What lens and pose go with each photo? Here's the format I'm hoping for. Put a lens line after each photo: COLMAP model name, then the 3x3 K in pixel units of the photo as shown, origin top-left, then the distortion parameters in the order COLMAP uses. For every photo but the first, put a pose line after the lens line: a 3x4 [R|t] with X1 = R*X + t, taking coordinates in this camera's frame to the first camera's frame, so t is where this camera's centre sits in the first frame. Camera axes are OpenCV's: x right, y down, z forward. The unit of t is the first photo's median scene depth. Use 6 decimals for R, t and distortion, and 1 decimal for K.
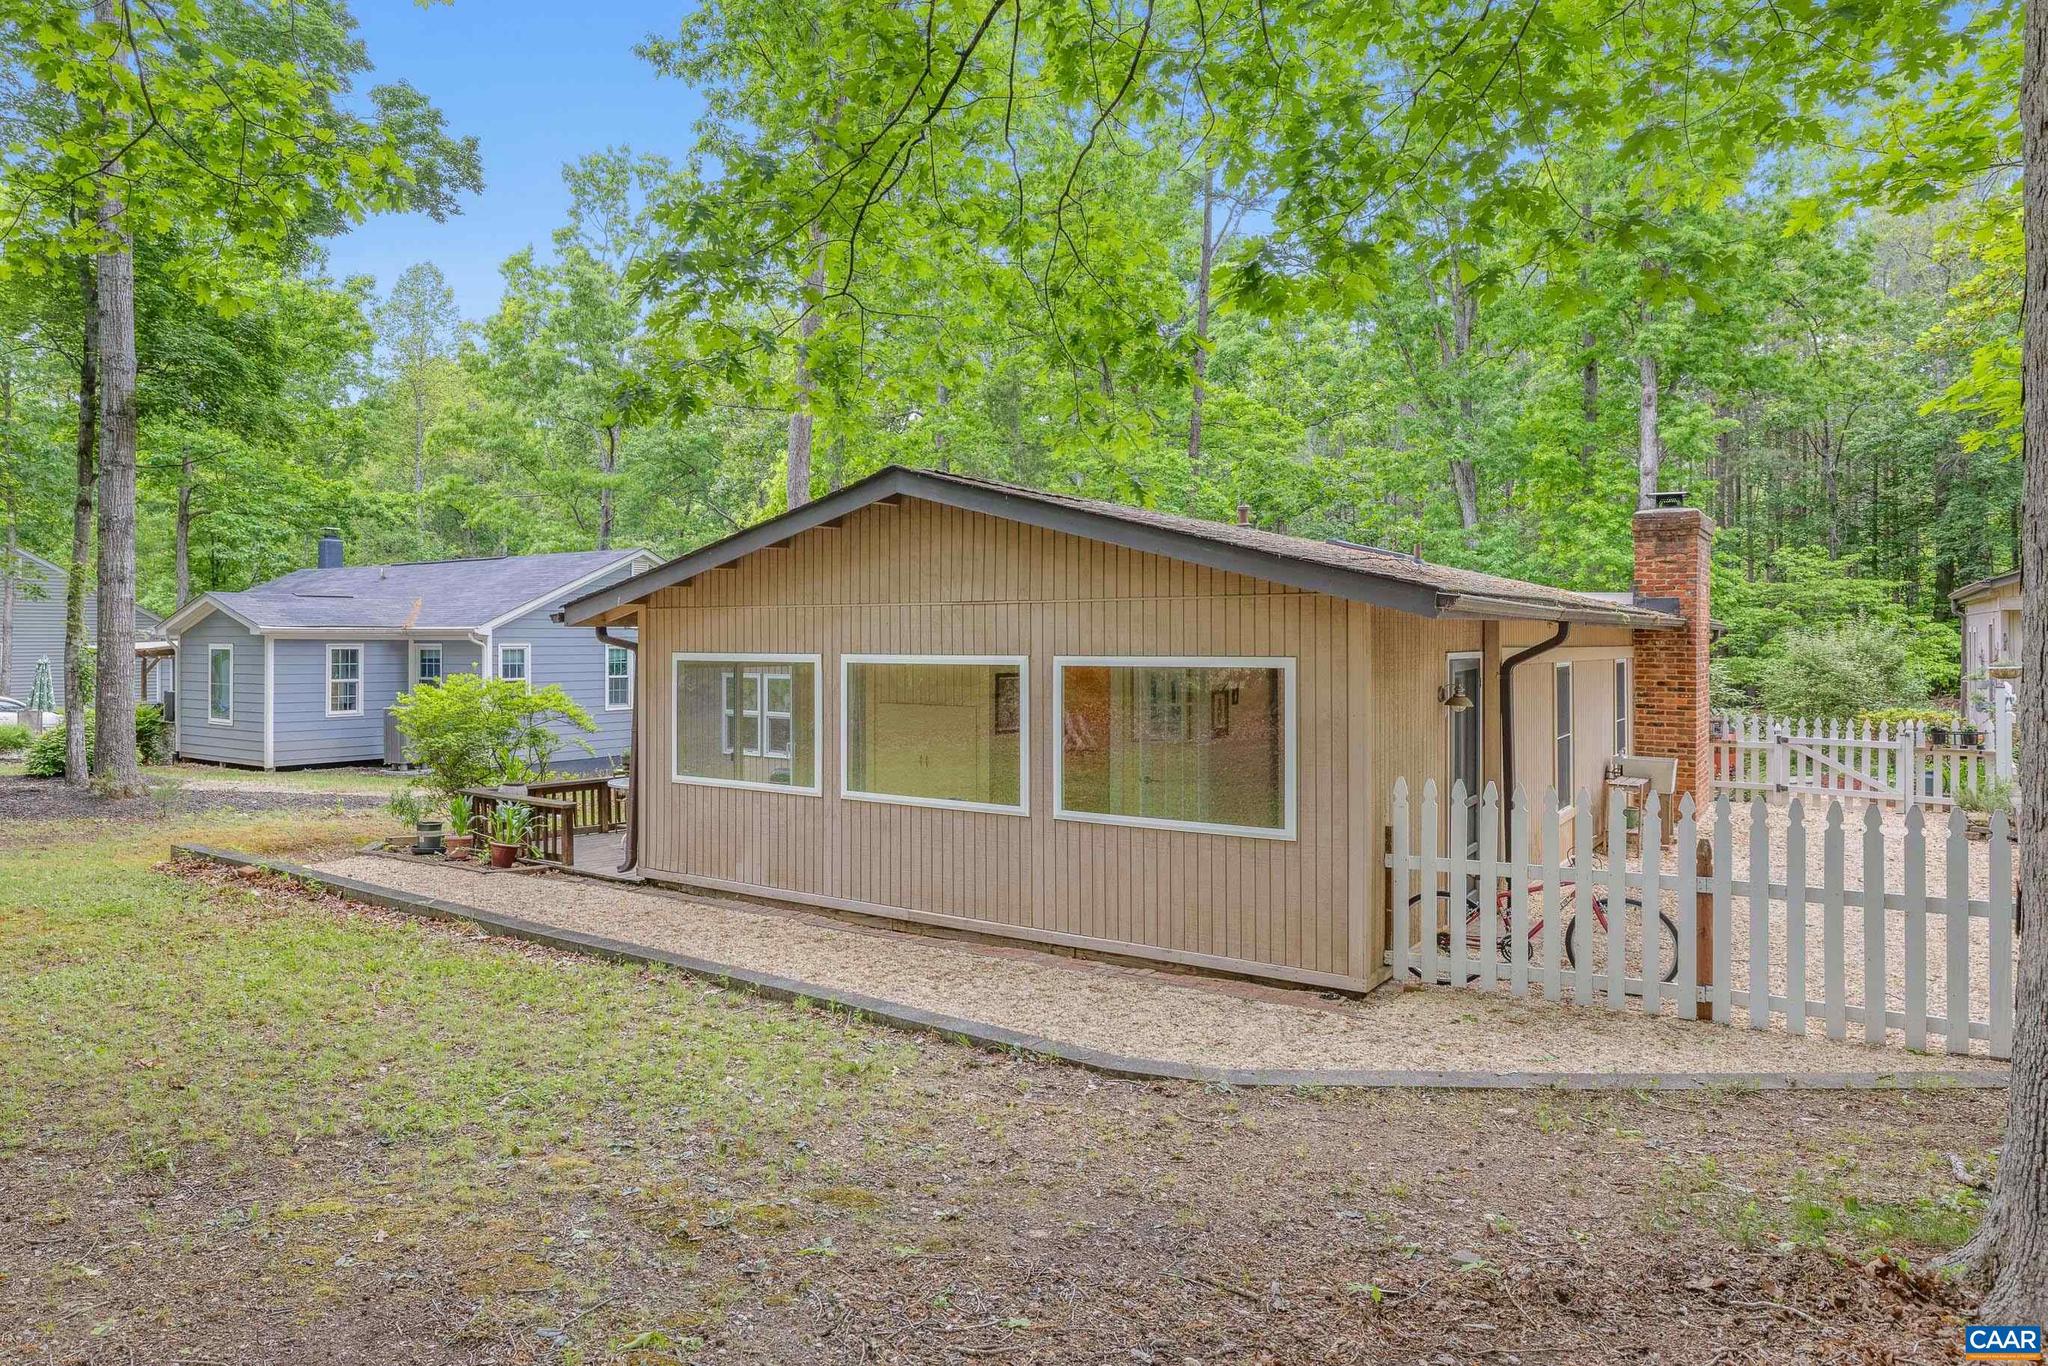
lens RADIAL K [[1307.9, 0, 917.5], [0, 1307.9, 628.9], [0, 0, 1]] dist [-0.003772, -0.000309]
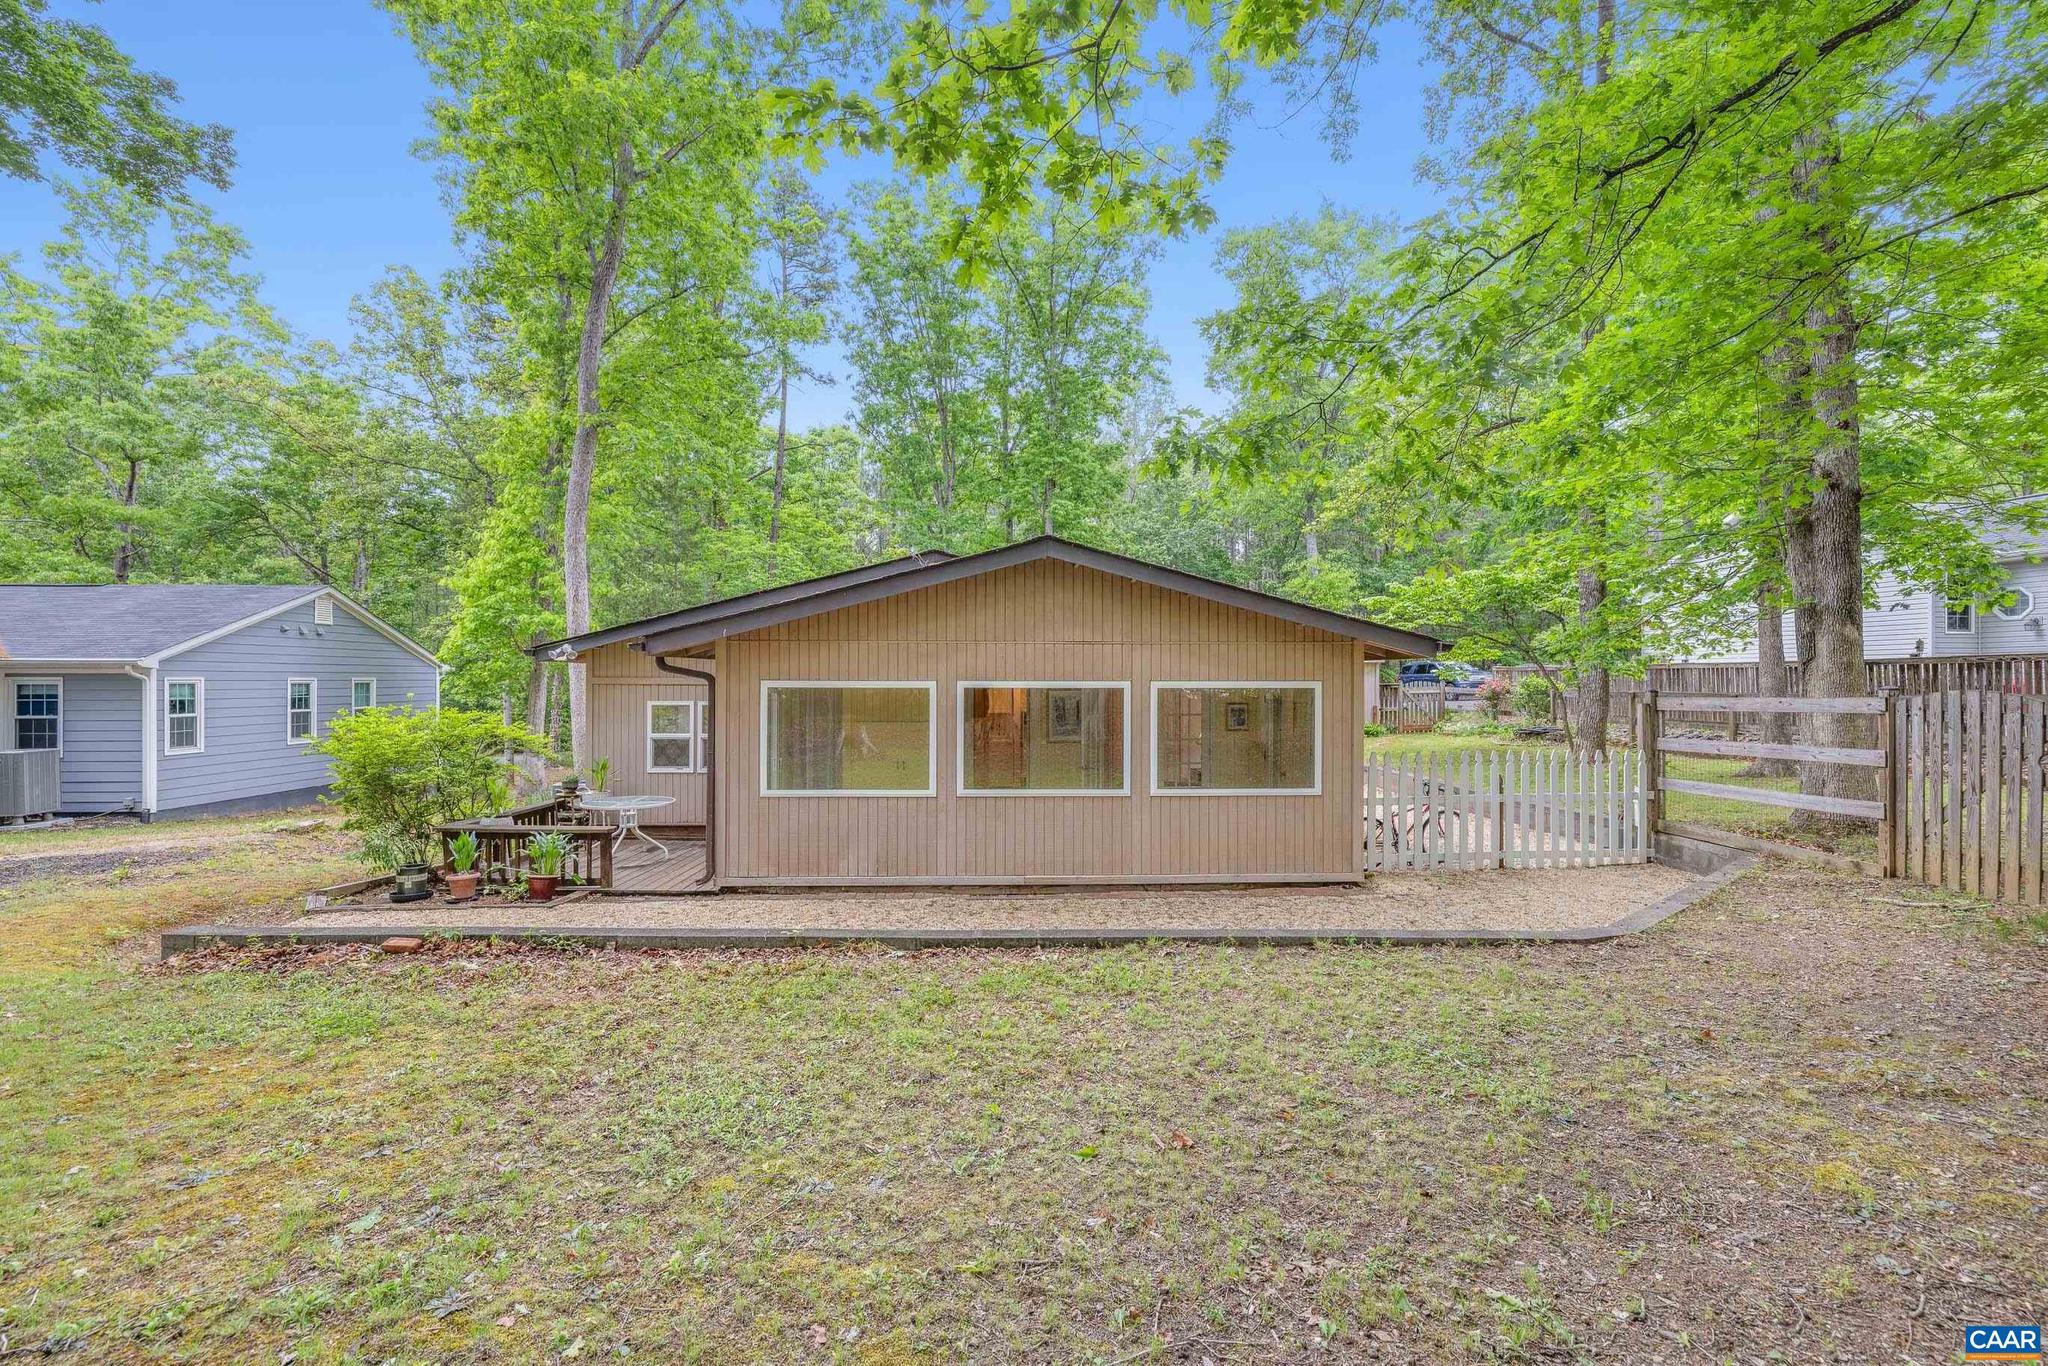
lens RADIAL K [[855.8, 0, 1044.1], [0, 855.8, 677.9], [0, 0, 1]] dist [0.000888, -0.000787]
pose [[0.778265, 0.003251, 0.627928, -0.357708], [-0.006841, 0.999971, 0.003301, 0.009117], [-0.627899, -0.006865, 0.778264, 0.218899]]
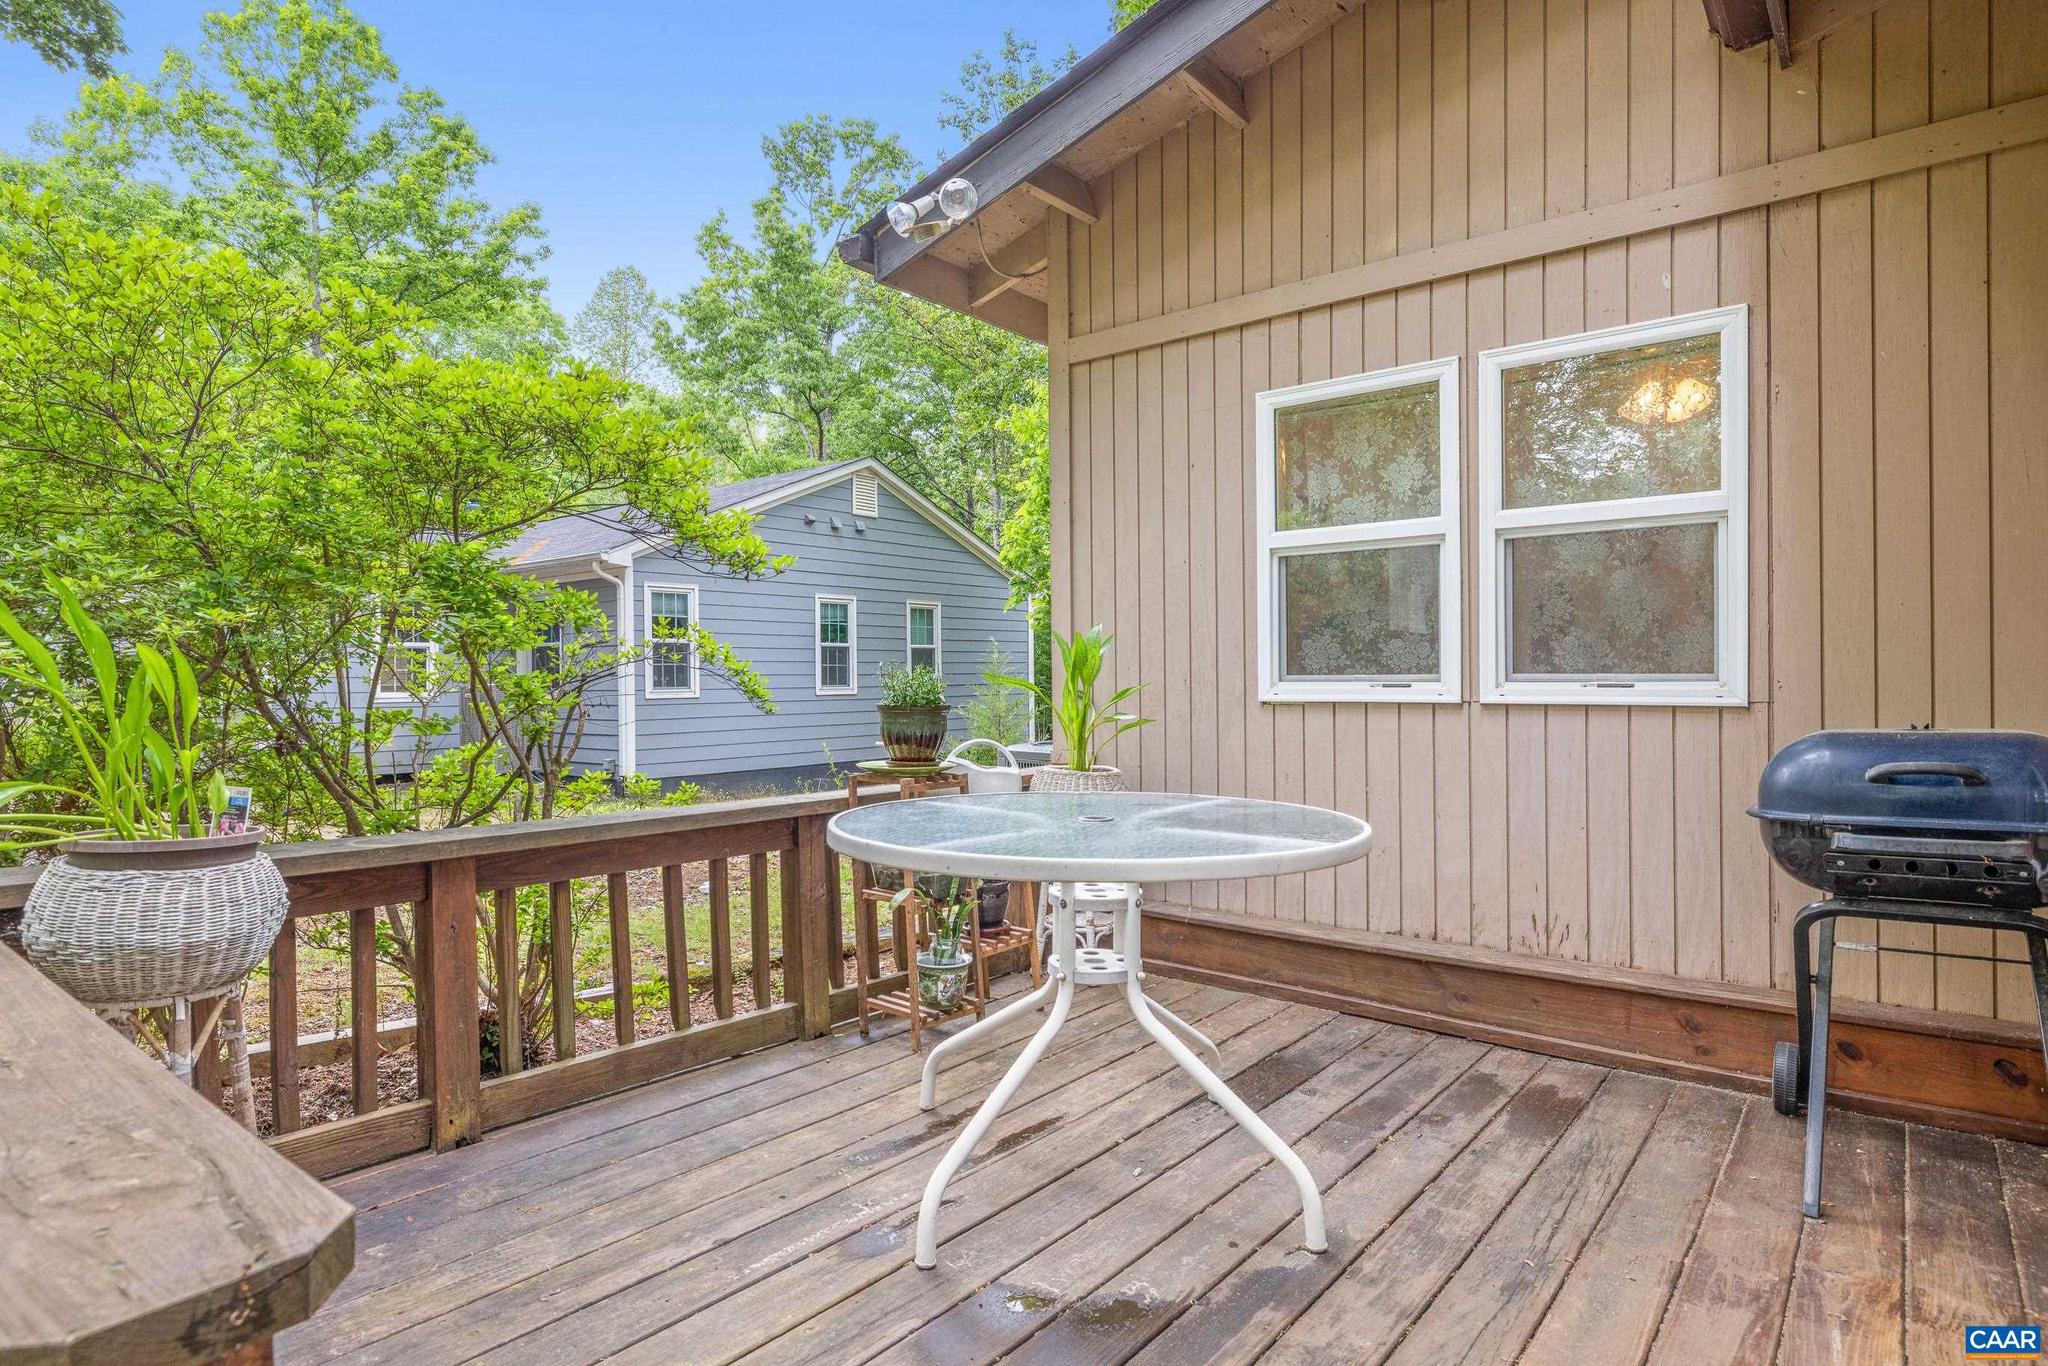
lens RADIAL K [[1091.8, 0, 1024.0], [0, 1091.8, 683.0], [0, 0, 1]] dist [-0.002061, -0.000126]
pose [[0.998810, -0.013001, -0.047014, -0.191596], [0.013654, 0.999814, 0.013593, 0.090860], [0.046828, -0.014218, 0.998802, 0.806811]]
